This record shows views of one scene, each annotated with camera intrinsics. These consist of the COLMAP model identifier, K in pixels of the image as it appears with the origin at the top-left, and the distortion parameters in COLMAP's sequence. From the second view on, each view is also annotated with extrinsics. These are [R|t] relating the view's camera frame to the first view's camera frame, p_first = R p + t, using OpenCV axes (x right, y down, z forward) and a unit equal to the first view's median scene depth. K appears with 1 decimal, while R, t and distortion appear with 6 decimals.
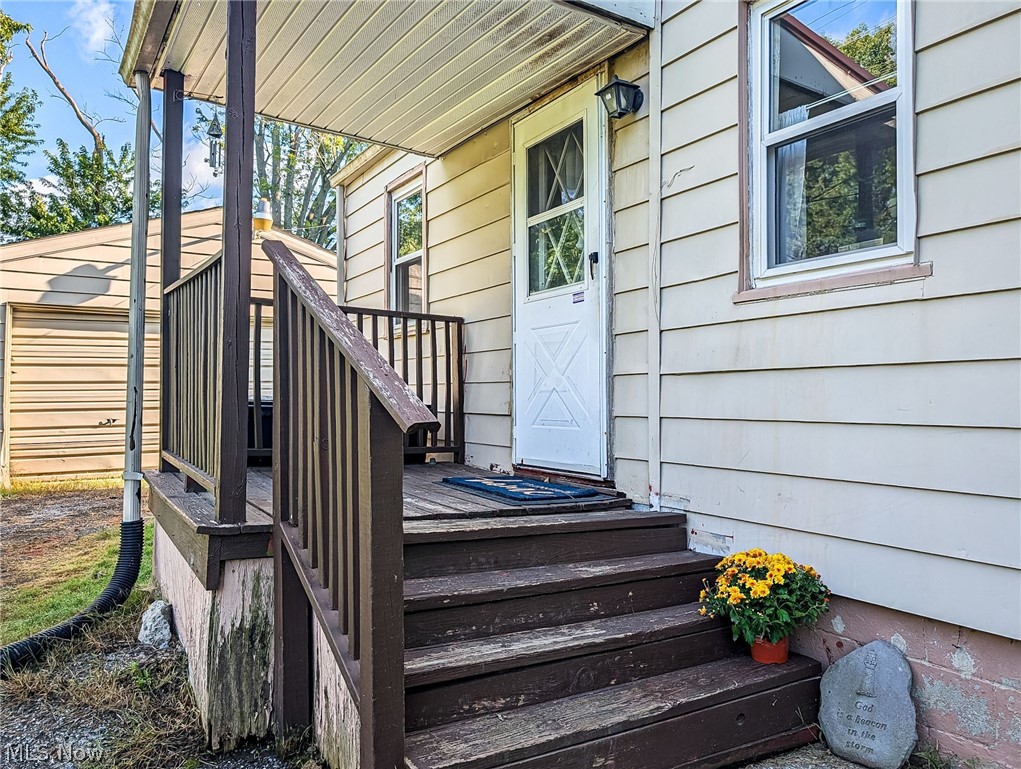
lens RADIAL K [[759.5, 0, 513.6], [0, 759.5, 377.9], [0, 0, 1]] dist [0.041874, -0.042663]
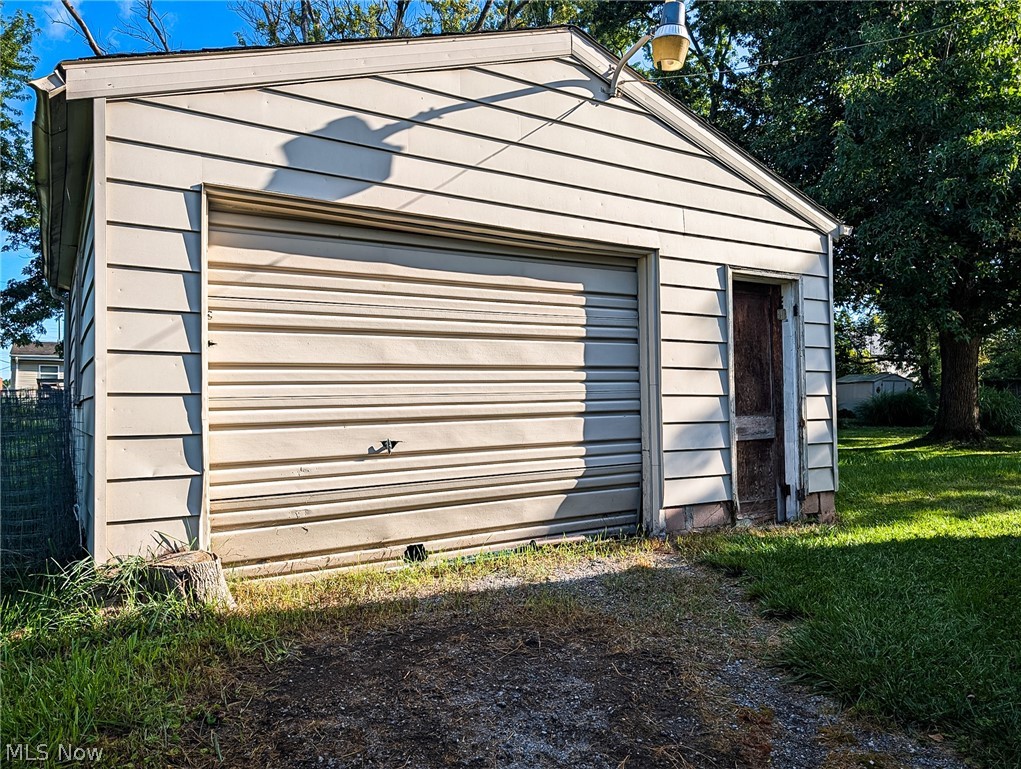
lens RADIAL K [[759.5, 0, 506.7], [0, 759.5, 392.5], [0, 0, 1]] dist [0.041874, -0.042663]
pose [[0.999525, 0.000951, 0.030818, -0.489435], [-0.001856, 0.999567, 0.029350, 0.008475], [-0.030777, -0.029394, 0.999094, 0.536408]]
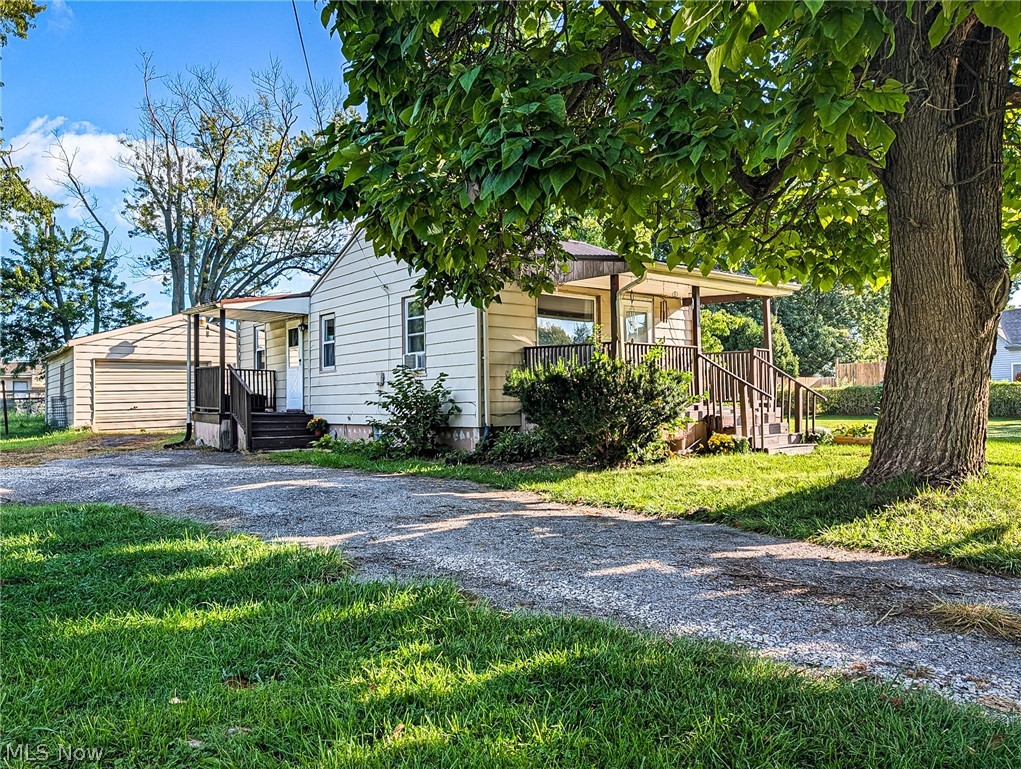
lens RADIAL K [[759.5, 0, 511.4], [0, 759.5, 387.5], [0, 0, 1]] dist [0.041874, -0.042663]
pose [[0.990954, -0.014150, 0.133451, 0.321445], [0.013167, 0.999879, 0.008249, -0.009352], [-0.133552, -0.006418, 0.991021, -1.560132]]
